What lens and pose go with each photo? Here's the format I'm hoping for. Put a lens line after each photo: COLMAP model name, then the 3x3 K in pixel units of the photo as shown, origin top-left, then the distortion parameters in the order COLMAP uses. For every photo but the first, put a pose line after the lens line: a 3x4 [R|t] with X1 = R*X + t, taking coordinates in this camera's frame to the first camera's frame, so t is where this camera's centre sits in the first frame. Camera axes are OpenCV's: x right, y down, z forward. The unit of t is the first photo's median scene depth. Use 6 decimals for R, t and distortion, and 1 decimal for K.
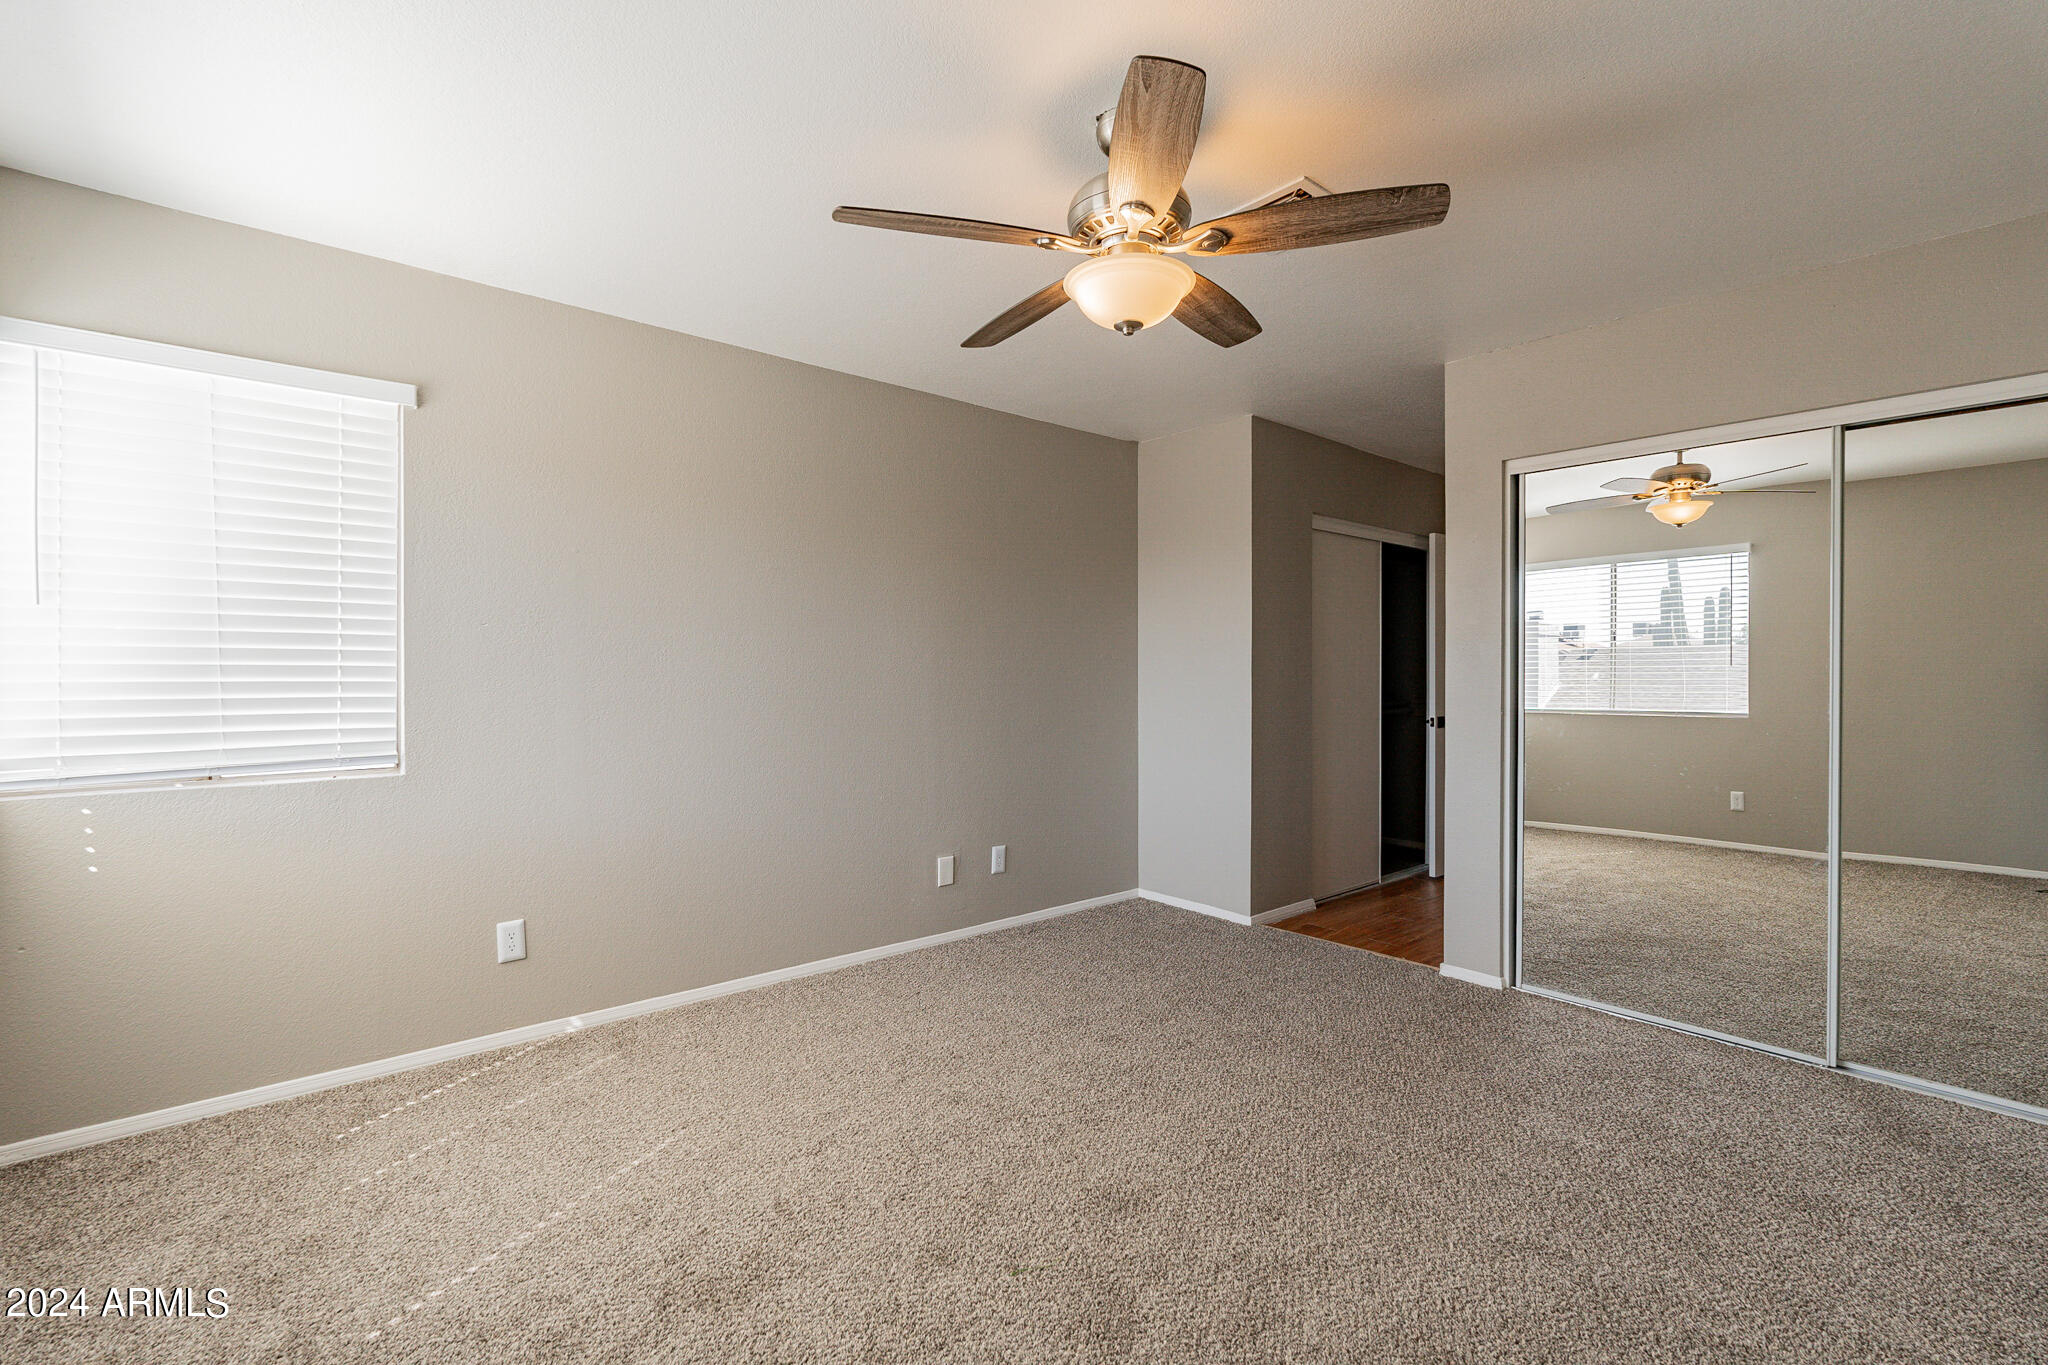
lens RADIAL K [[897.4, 0, 1029.7], [0, 897.4, 678.5], [0, 0, 1]] dist [-0.003265, -0.000130]
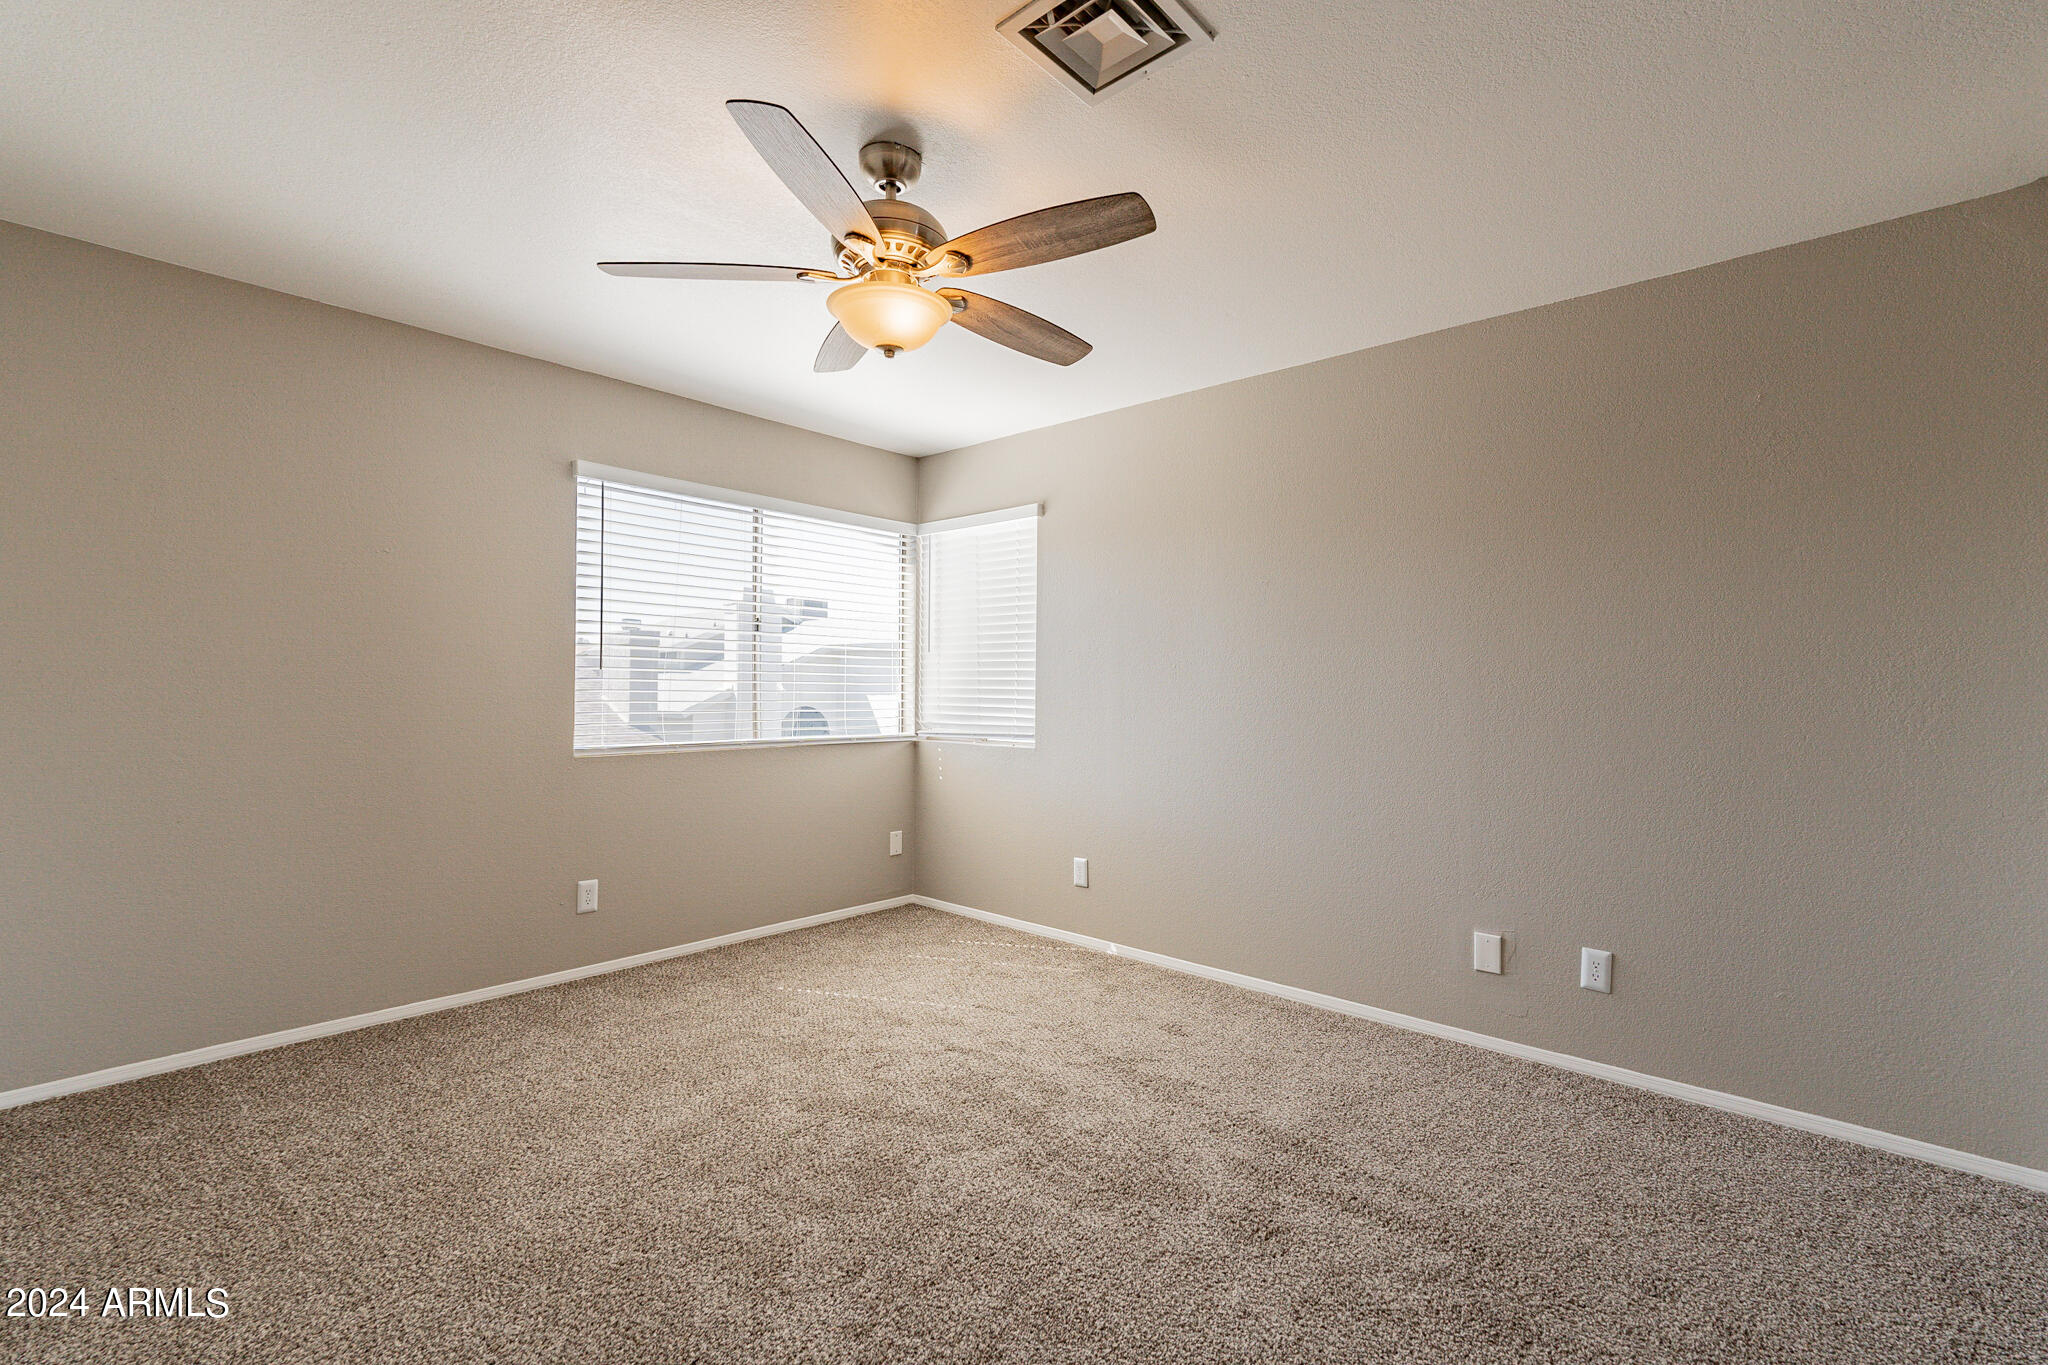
lens RADIAL K [[897.4, 0, 1020.0], [0, 897.4, 680.1], [0, 0, 1]] dist [-0.003265, -0.000130]
pose [[0.127934, -0.007360, -0.991755, 0.726657], [-0.016925, 0.999811, -0.009603, 0.001876], [0.991638, 0.018014, 0.127786, 0.625215]]
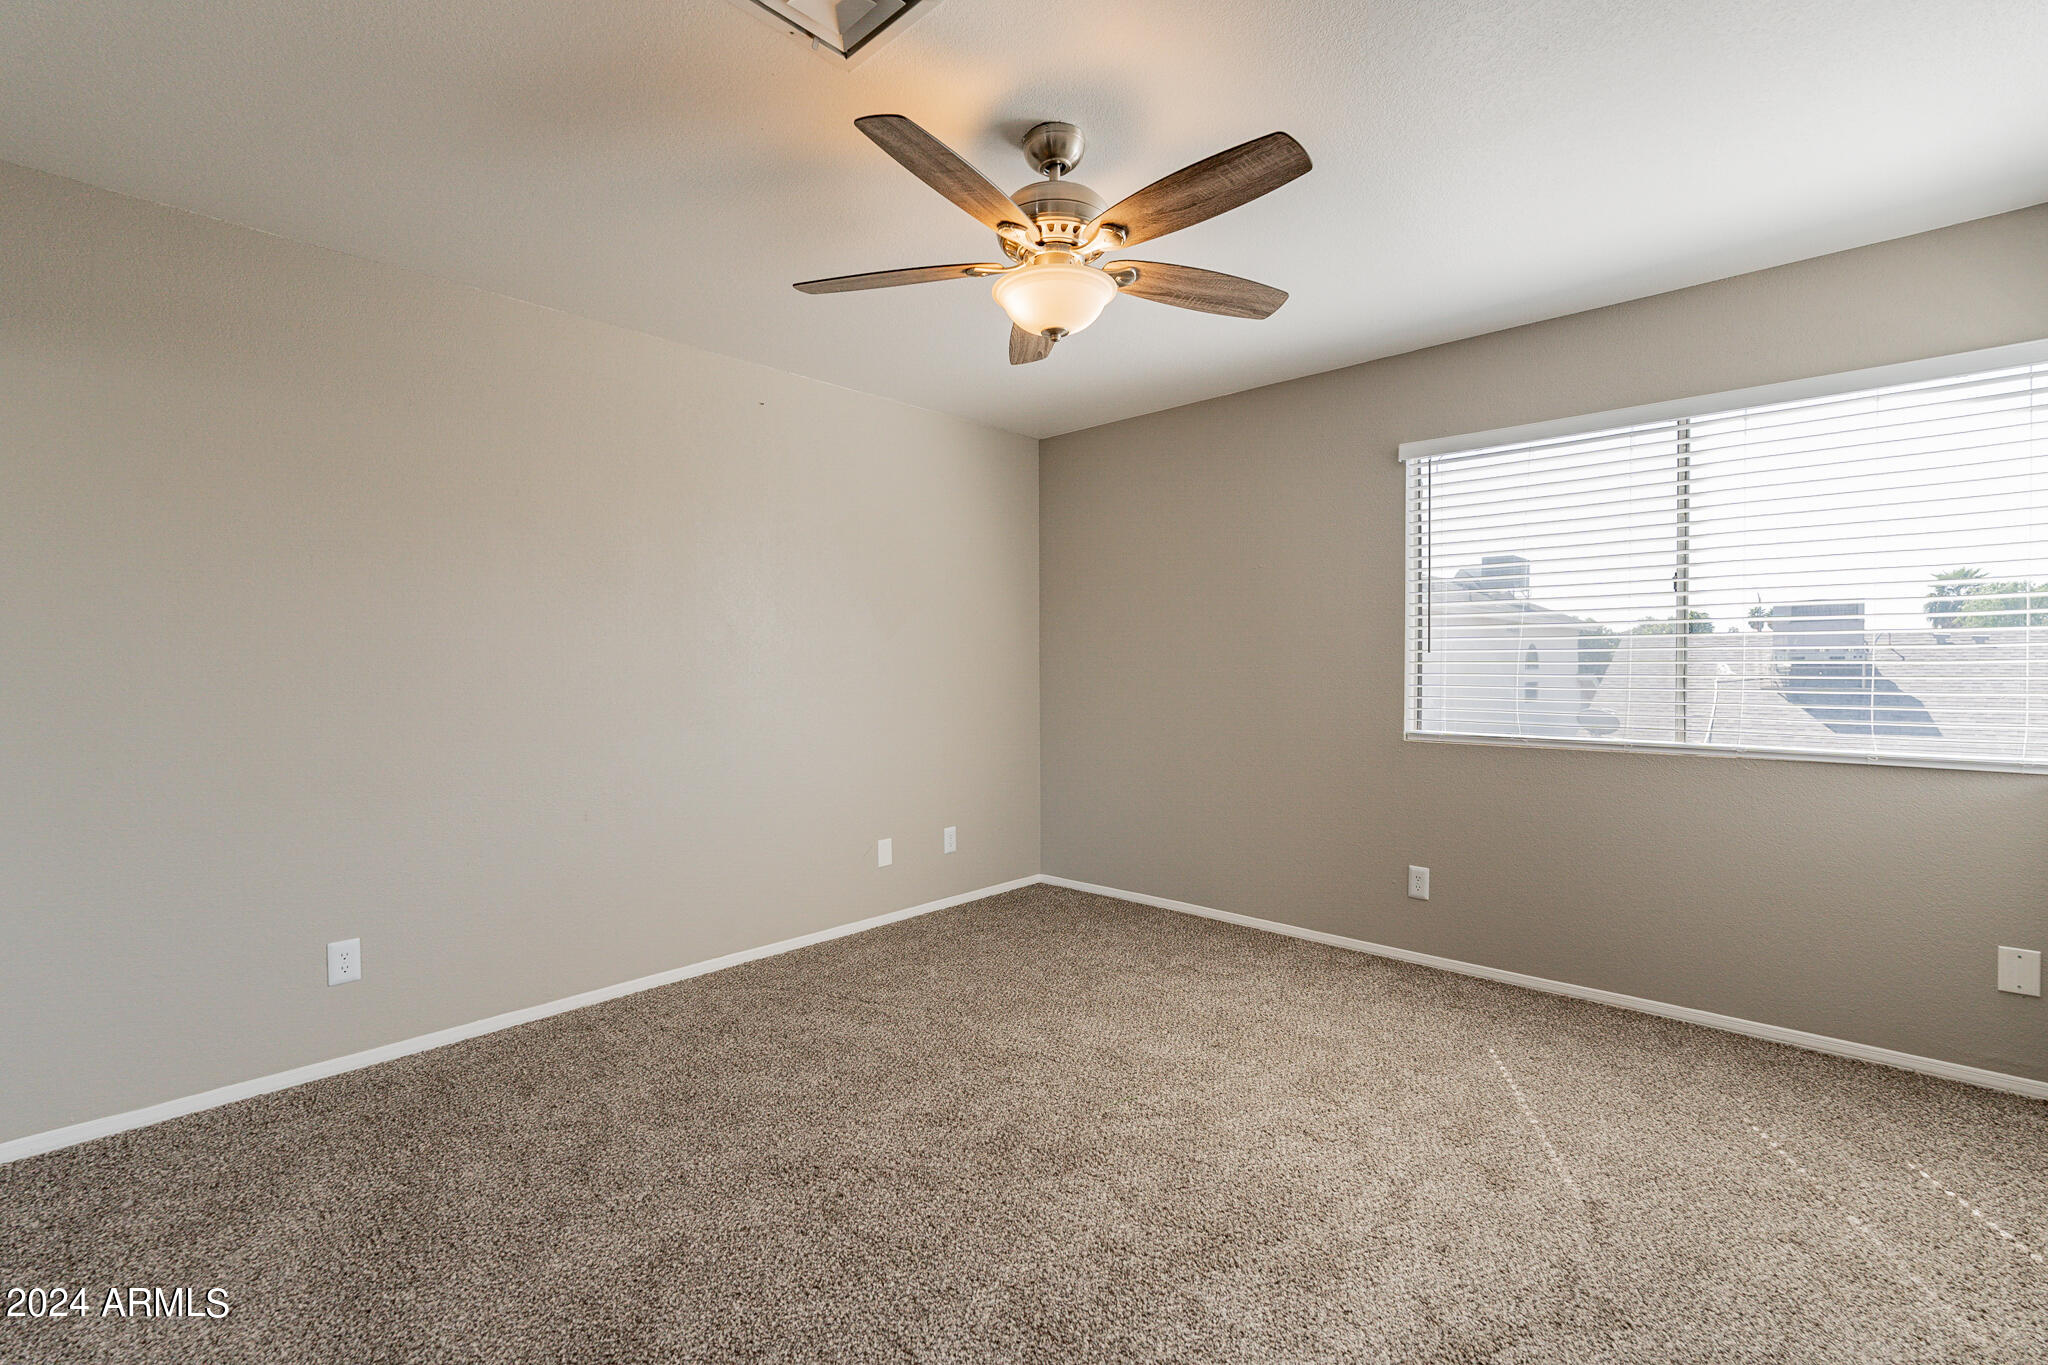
lens RADIAL K [[897.4, 0, 1027.4], [0, 897.4, 675.1], [0, 0, 1]] dist [-0.003265, -0.000130]
pose [[-0.994807, 0.003067, -0.101735, 0.162834], [0.001429, 0.999868, 0.016165, -0.003747], [0.101771, 0.015936, -0.994680, 1.255137]]
